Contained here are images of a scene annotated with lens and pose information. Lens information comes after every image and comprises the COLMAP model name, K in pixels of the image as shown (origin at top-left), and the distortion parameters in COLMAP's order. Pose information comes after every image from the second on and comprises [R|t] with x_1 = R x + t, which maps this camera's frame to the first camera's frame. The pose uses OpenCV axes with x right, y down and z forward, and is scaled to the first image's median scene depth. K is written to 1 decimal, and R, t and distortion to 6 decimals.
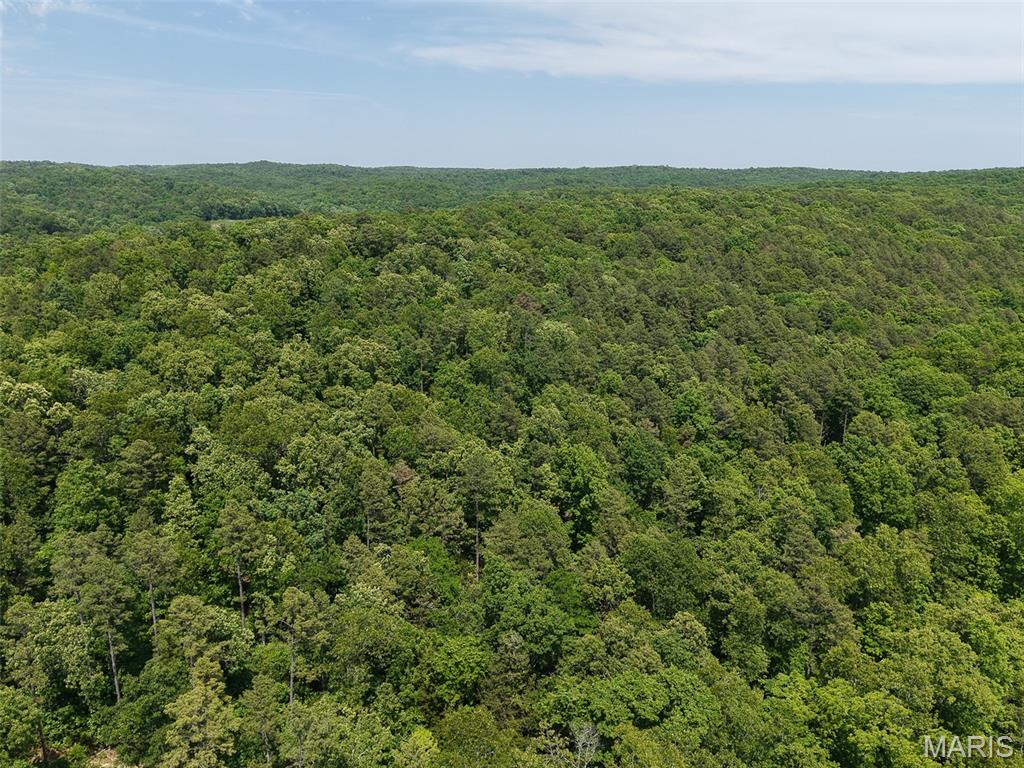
lens RADIAL K [[809.4, 0, 512.0], [0, 809.4, 384.0], [0, 0, 1]] dist [0.074339, -0.132080]
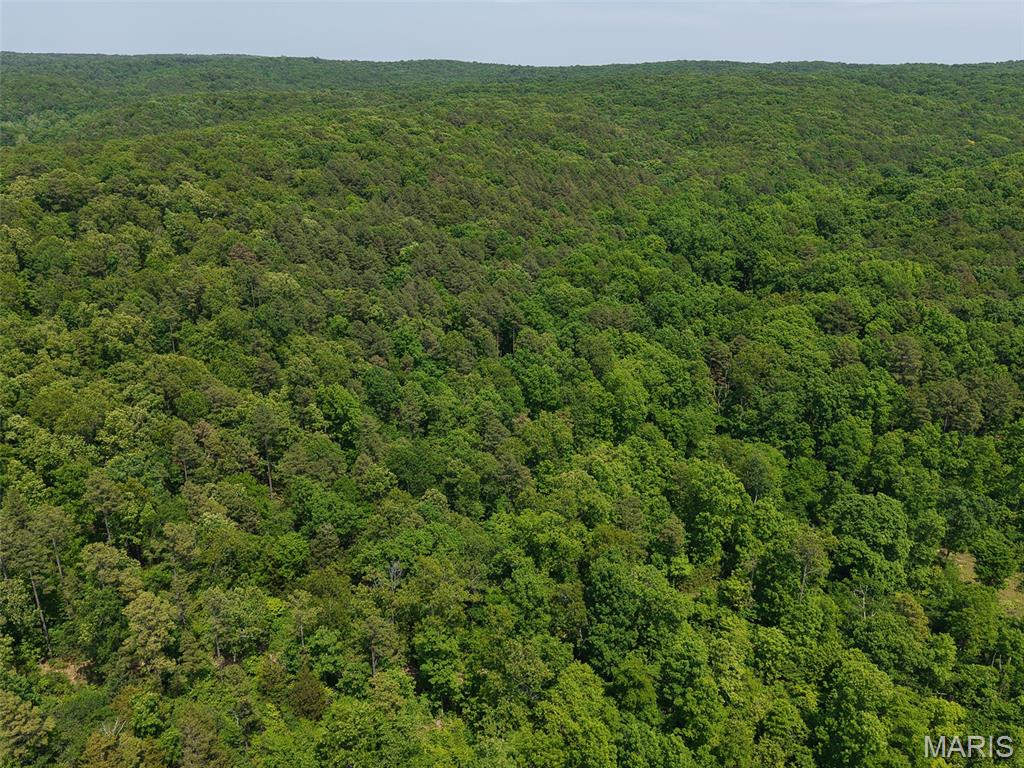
lens RADIAL K [[809.4, 0, 512.0], [0, 809.4, 384.0], [0, 0, 1]] dist [0.074339, -0.132080]
pose [[0.919491, -0.138043, 0.368076, -0.137858], [0.089755, 0.985306, 0.145311, -0.093396], [-0.382726, -0.100575, 0.918371, -0.333319]]
